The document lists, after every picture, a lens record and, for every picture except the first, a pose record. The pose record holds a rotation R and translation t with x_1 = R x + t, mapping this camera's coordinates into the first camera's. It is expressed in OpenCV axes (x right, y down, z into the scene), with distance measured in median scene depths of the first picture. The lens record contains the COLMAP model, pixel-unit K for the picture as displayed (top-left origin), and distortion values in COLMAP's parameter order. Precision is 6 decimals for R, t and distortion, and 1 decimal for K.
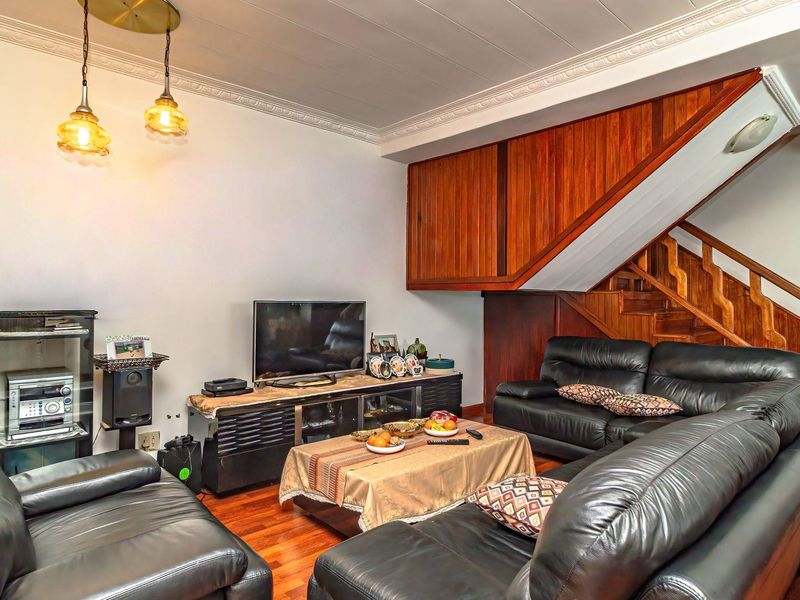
lens RADIAL K [[493.4, 0, 408.5], [0, 493.4, 295.8], [0, 0, 1]] dist [0.000562, 0.005168]
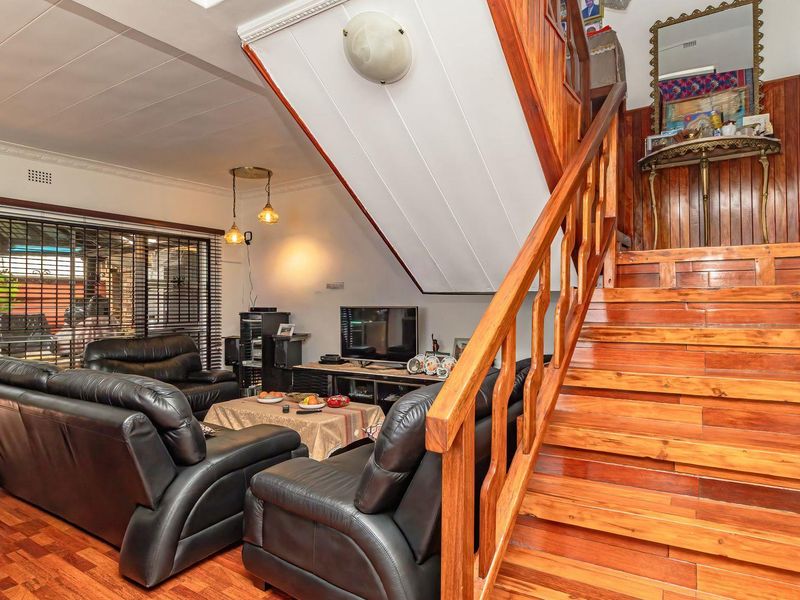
lens RADIAL K [[493.4, 0, 408.5], [0, 493.4, 295.8], [0, 0, 1]] dist [0.000562, 0.005168]
pose [[0.251107, -0.027497, -0.967569, 1.297571], [0.009729, 0.999618, -0.025883, 0.020220], [0.967910, -0.002914, 0.251278, 0.853422]]
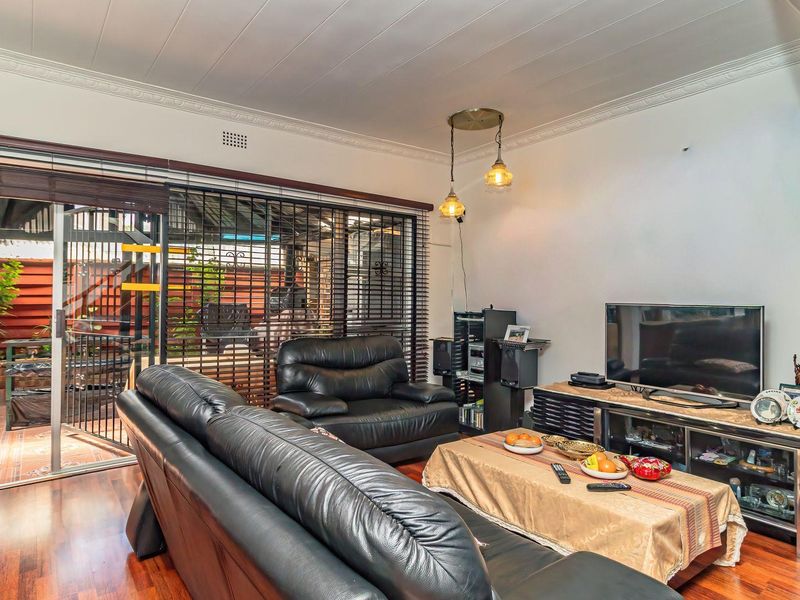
lens RADIAL K [[493.4, 0, 408.5], [0, 493.4, 295.8], [0, 0, 1]] dist [0.000562, 0.005168]
pose [[-0.086740, -0.016670, -0.996092, 0.792673], [-0.011890, 0.999806, -0.015697, 0.016734], [0.996160, 0.010482, -0.086921, 0.703791]]
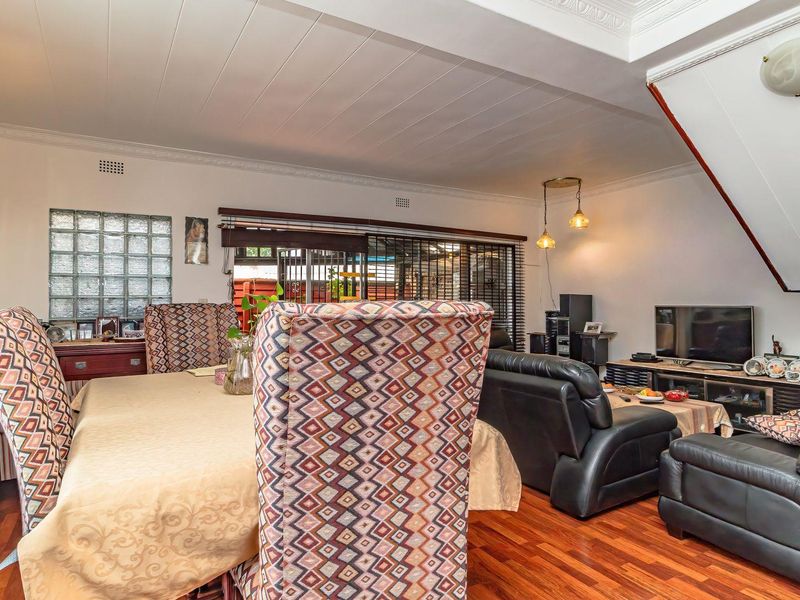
lens RADIAL K [[508.9, 0, 407.0], [0, 508.9, 296.4], [0, 0, 1]] dist [0.003858, 0.001636]
pose [[-0.191737, -0.030367, -0.980976, 1.496056], [-0.002467, 0.999533, -0.030459, 0.033559], [0.981443, -0.003420, -0.191722, 0.557406]]
